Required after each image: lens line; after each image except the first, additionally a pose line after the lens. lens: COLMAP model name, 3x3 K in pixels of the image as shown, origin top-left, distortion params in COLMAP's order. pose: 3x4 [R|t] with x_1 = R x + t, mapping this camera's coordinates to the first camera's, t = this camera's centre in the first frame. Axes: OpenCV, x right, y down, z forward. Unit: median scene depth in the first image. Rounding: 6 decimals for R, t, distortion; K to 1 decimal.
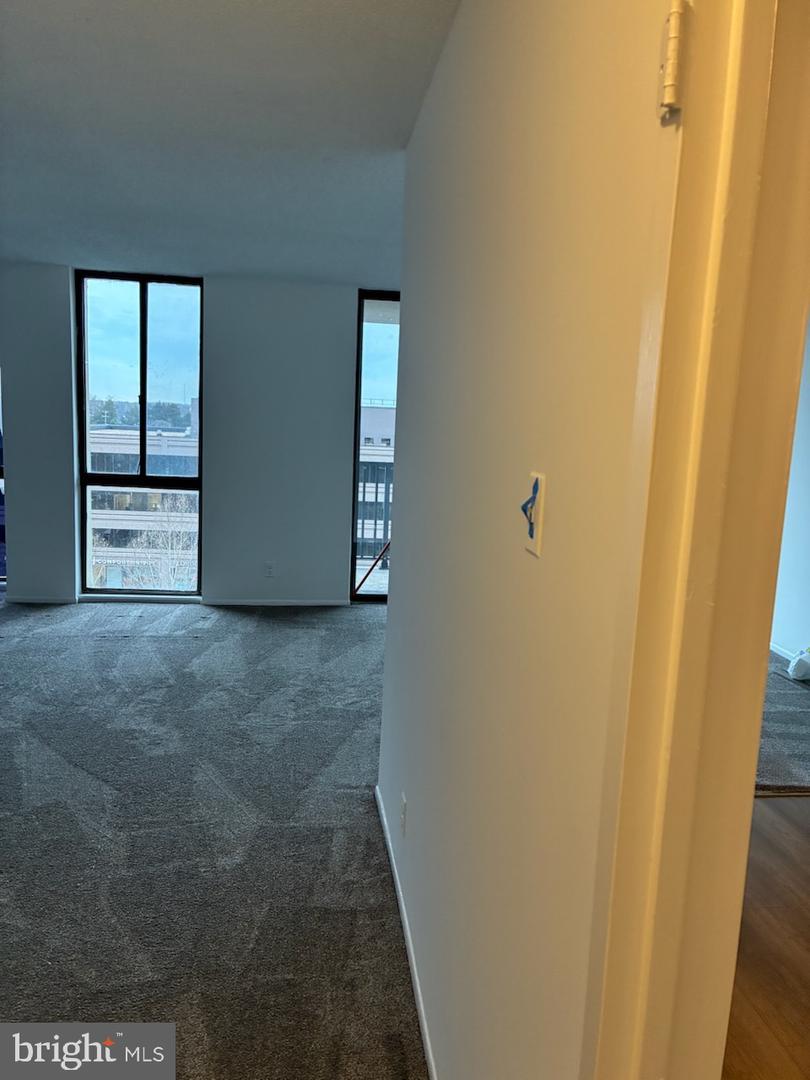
lens RADIAL K [[800.0, 0, 403.6], [0, 800.0, 520.3], [0, 0, 1]] dist [0.023248, -0.006180]
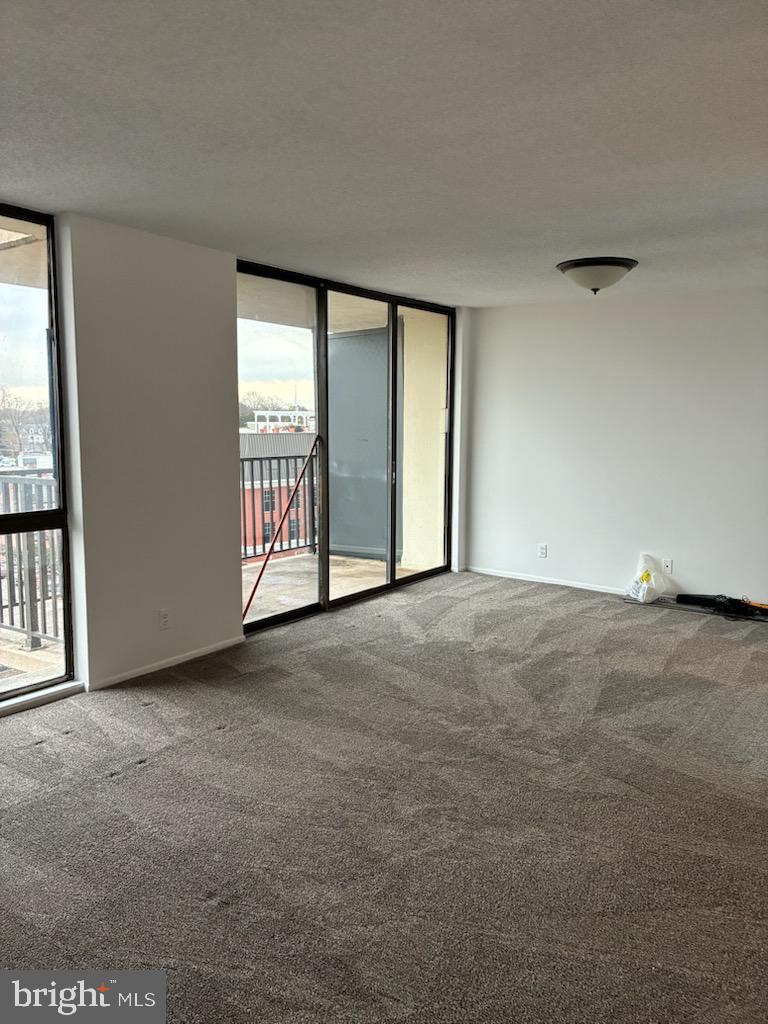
lens RADIAL K [[758.5, 0, 382.7], [0, 758.5, 493.3], [0, 0, 1]] dist [0.023248, -0.006180]
pose [[0.678772, -0.102556, 0.727152, -0.625557], [0.109232, 0.993285, 0.038126, -0.070992], [-0.726180, 0.053549, 0.685416, 0.416620]]
